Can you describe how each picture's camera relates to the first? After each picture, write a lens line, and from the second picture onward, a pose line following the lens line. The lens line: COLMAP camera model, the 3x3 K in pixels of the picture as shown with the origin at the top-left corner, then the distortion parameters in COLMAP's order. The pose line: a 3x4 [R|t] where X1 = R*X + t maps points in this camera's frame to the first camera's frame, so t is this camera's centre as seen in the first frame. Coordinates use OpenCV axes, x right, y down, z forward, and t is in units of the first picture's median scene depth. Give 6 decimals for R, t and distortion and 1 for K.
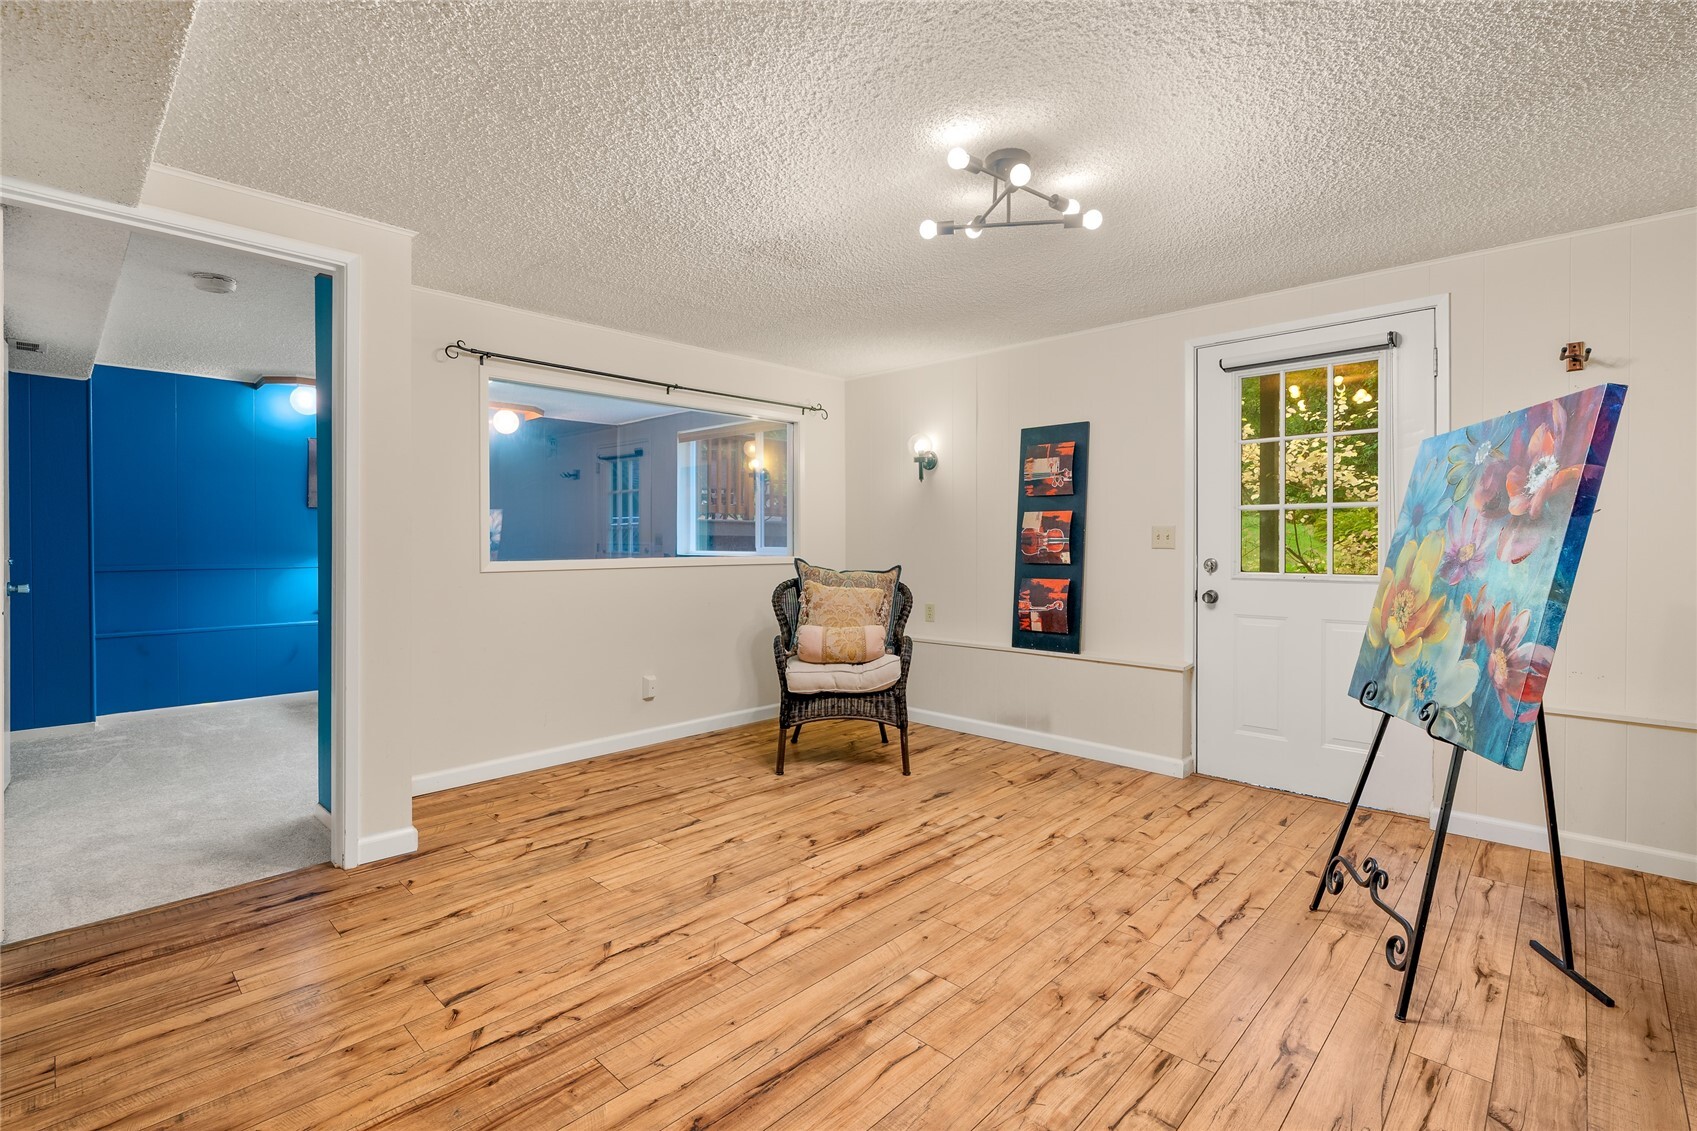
lens RADIAL K [[776.7, 0, 850.4], [0, 776.7, 552.5], [0, 0, 1]] dist [-0.007731, 0.001611]
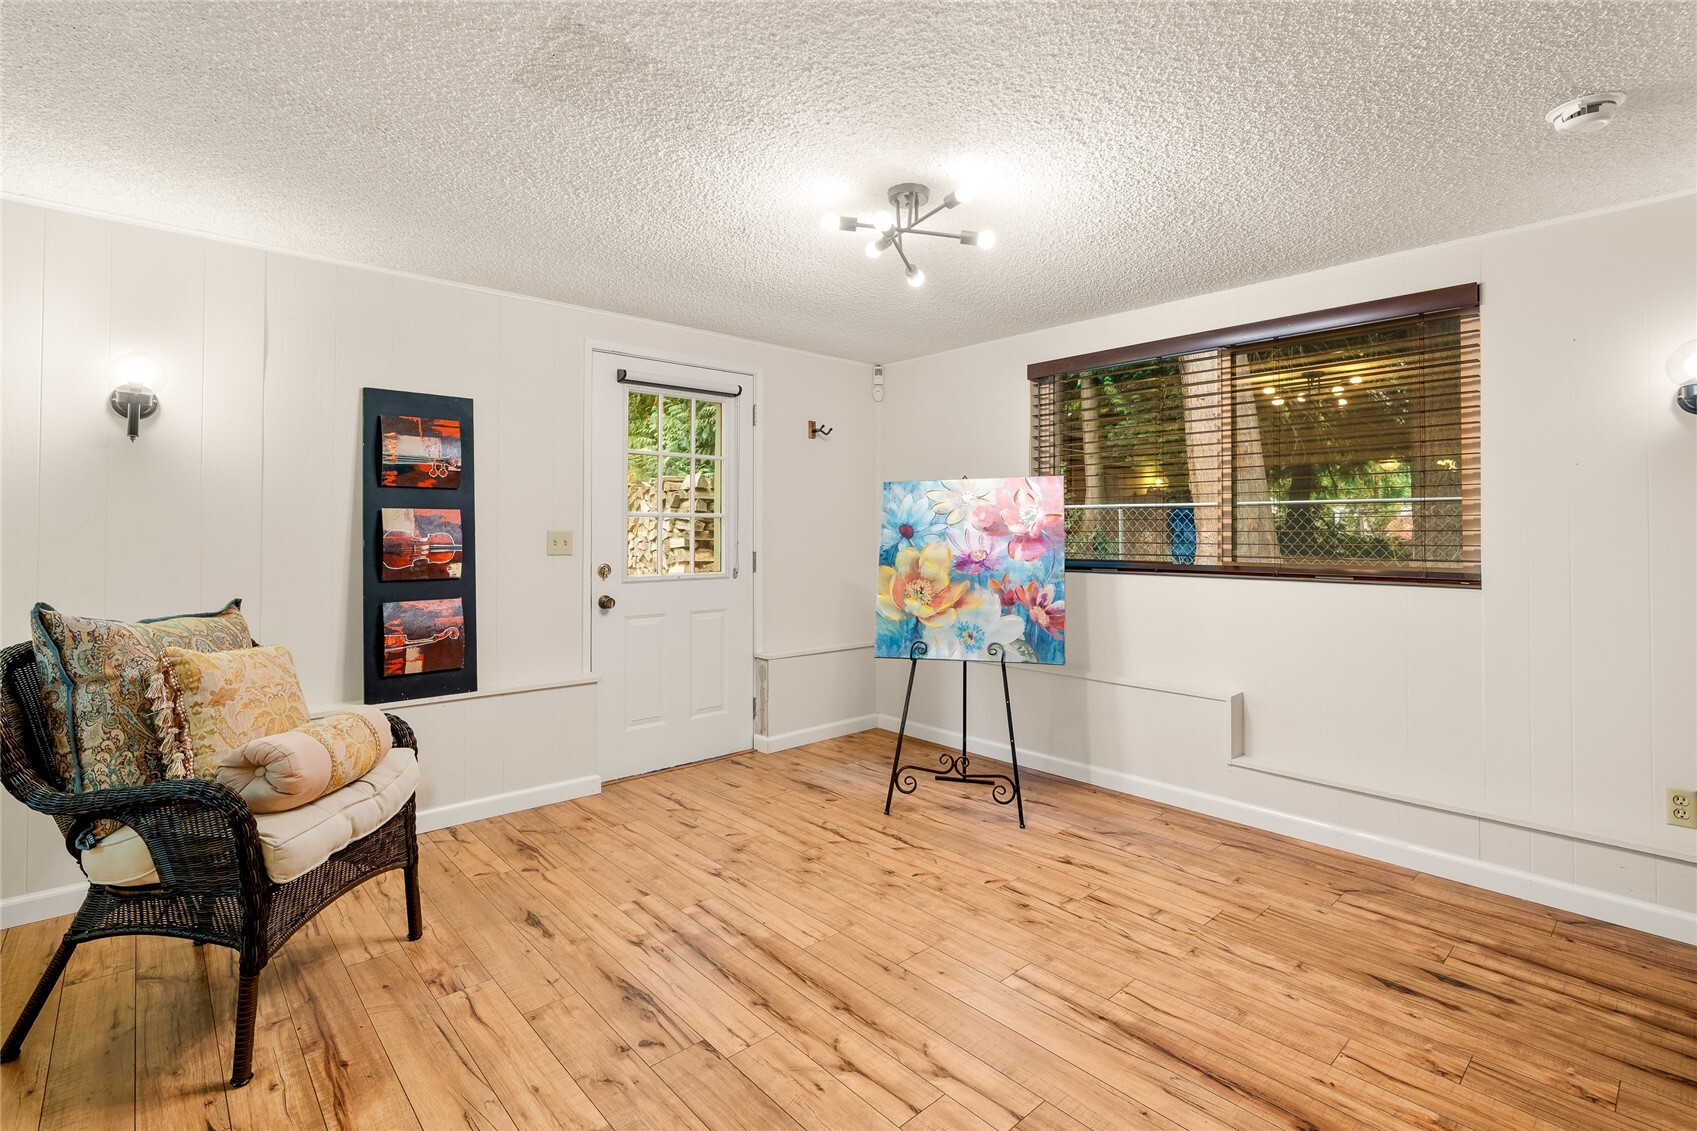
lens RADIAL K [[776.7, 0, 854.1], [0, 776.7, 529.1], [0, 0, 1]] dist [-0.007731, 0.001611]
pose [[0.071389, 0.004262, 0.997439, -0.602410], [0.011283, 0.999923, -0.005080, -0.033605], [-0.997385, 0.011616, 0.071335, 0.716310]]
